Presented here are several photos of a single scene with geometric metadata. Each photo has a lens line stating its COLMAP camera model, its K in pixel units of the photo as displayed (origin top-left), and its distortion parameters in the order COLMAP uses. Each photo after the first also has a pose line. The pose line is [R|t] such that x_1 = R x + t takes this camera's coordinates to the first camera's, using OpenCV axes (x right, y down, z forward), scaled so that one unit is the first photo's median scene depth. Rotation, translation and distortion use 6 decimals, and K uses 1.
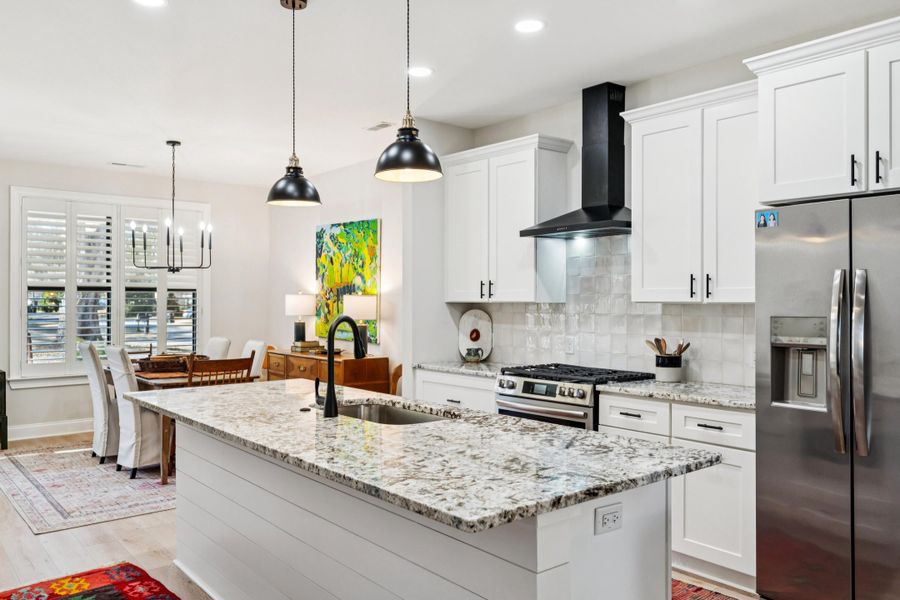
lens RADIAL K [[696.1, 0, 450.0], [0, 696.1, 300.0], [0, 0, 1]] dist [0.005312, 0.000457]
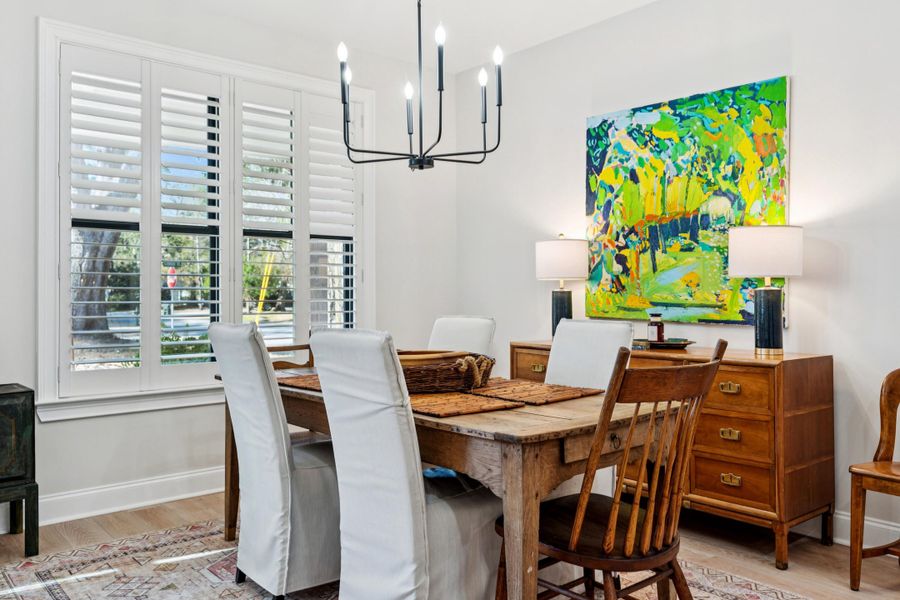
lens RADIAL K [[710.7, 0, 452.1], [0, 710.7, 285.5], [0, 0, 1]] dist [0.006544, 0.003252]
pose [[0.999845, -0.002970, 0.017348, -0.317111], [0.003158, 0.999936, -0.010825, 0.033730], [-0.017315, 0.010878, 0.999791, 0.447569]]
